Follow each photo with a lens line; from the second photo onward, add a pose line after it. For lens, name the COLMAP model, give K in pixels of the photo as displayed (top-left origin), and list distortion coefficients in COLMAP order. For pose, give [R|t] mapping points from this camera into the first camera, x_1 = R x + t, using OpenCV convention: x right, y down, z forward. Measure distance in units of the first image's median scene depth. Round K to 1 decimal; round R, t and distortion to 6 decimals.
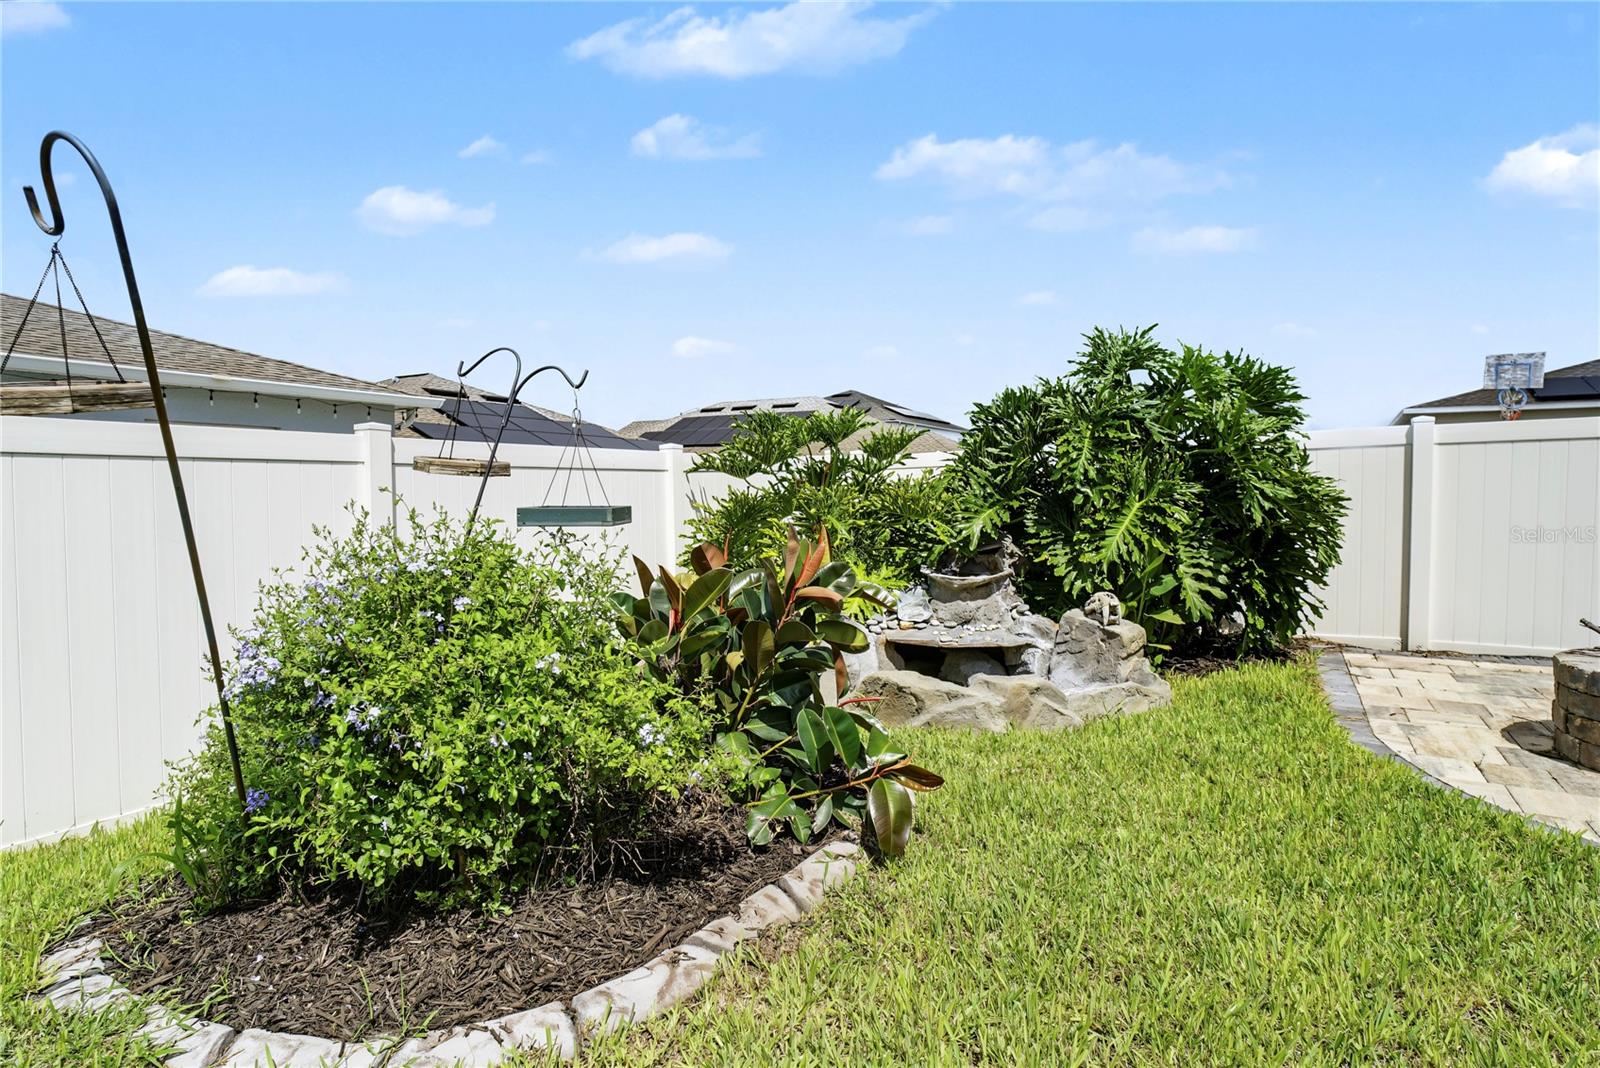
lens RADIAL K [[831.0, 0, 805.6], [0, 831.0, 531.8], [0, 0, 1]] dist [-0.003047, -0.000030]
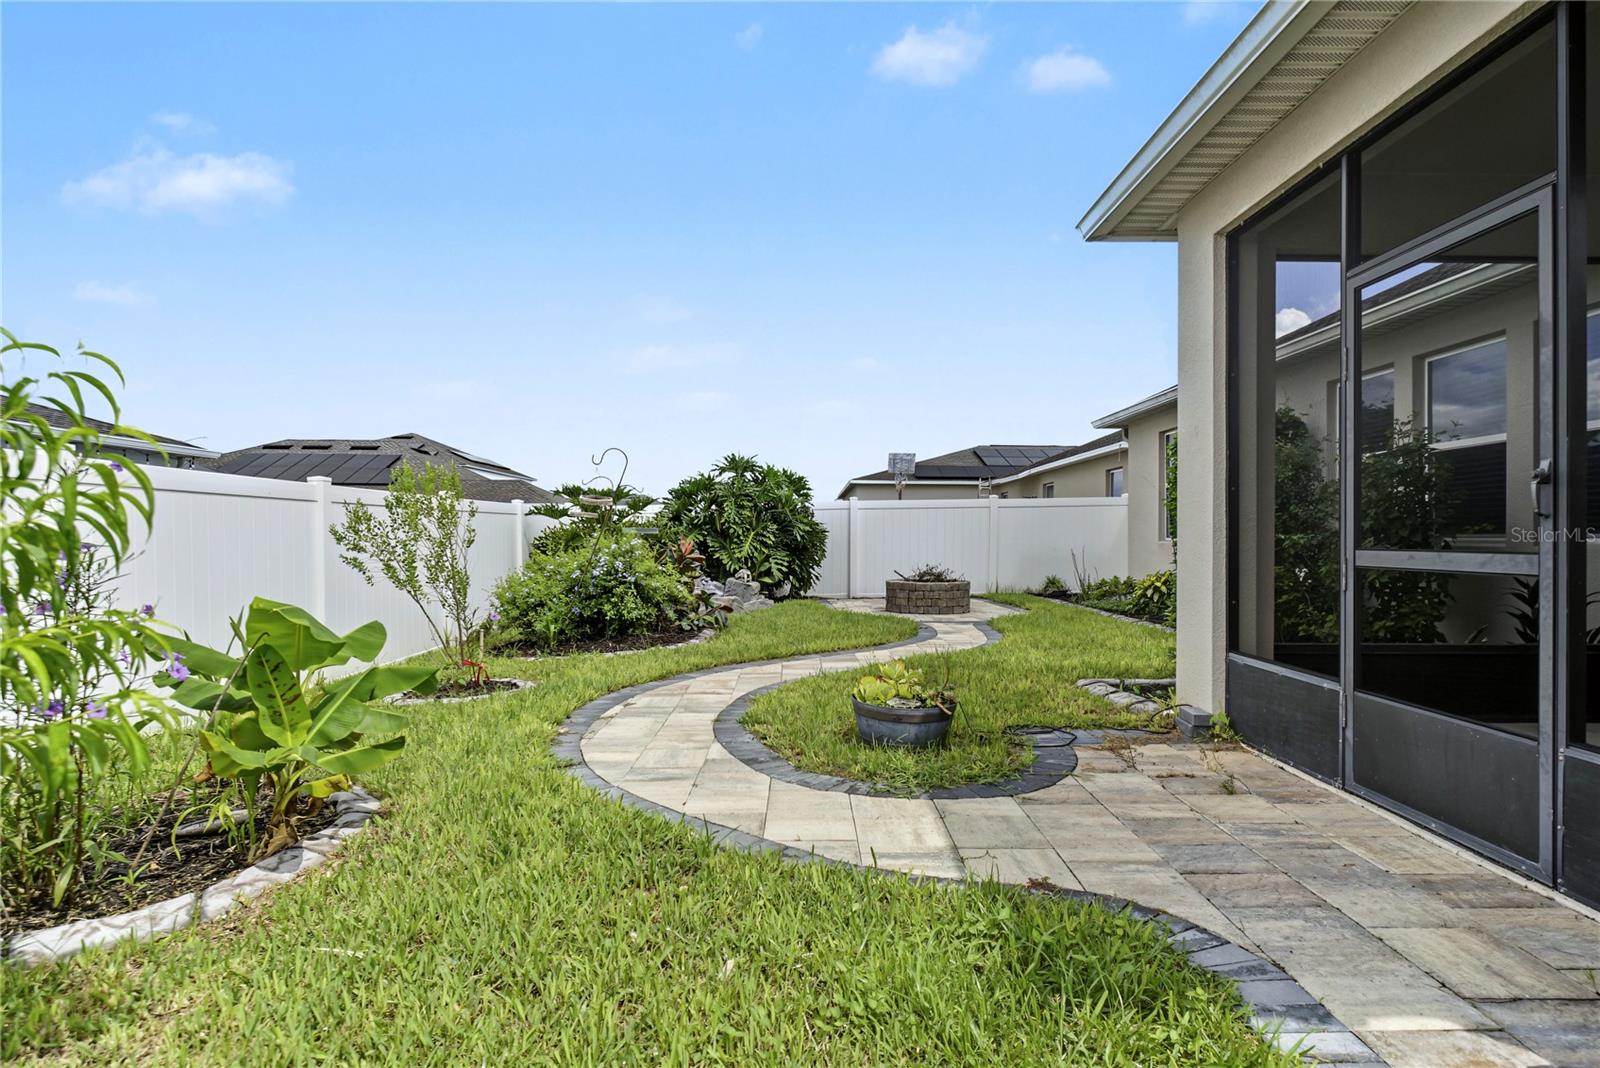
lens RADIAL K [[831.0, 0, 797.6], [0, 831.0, 537.9], [0, 0, 1]] dist [-0.003047, -0.000030]
pose [[0.848972, 0.005391, 0.528410, -0.700843], [0.018319, 0.999047, -0.039625, 0.073325], [-0.528120, 0.043321, 0.848064, -1.006600]]
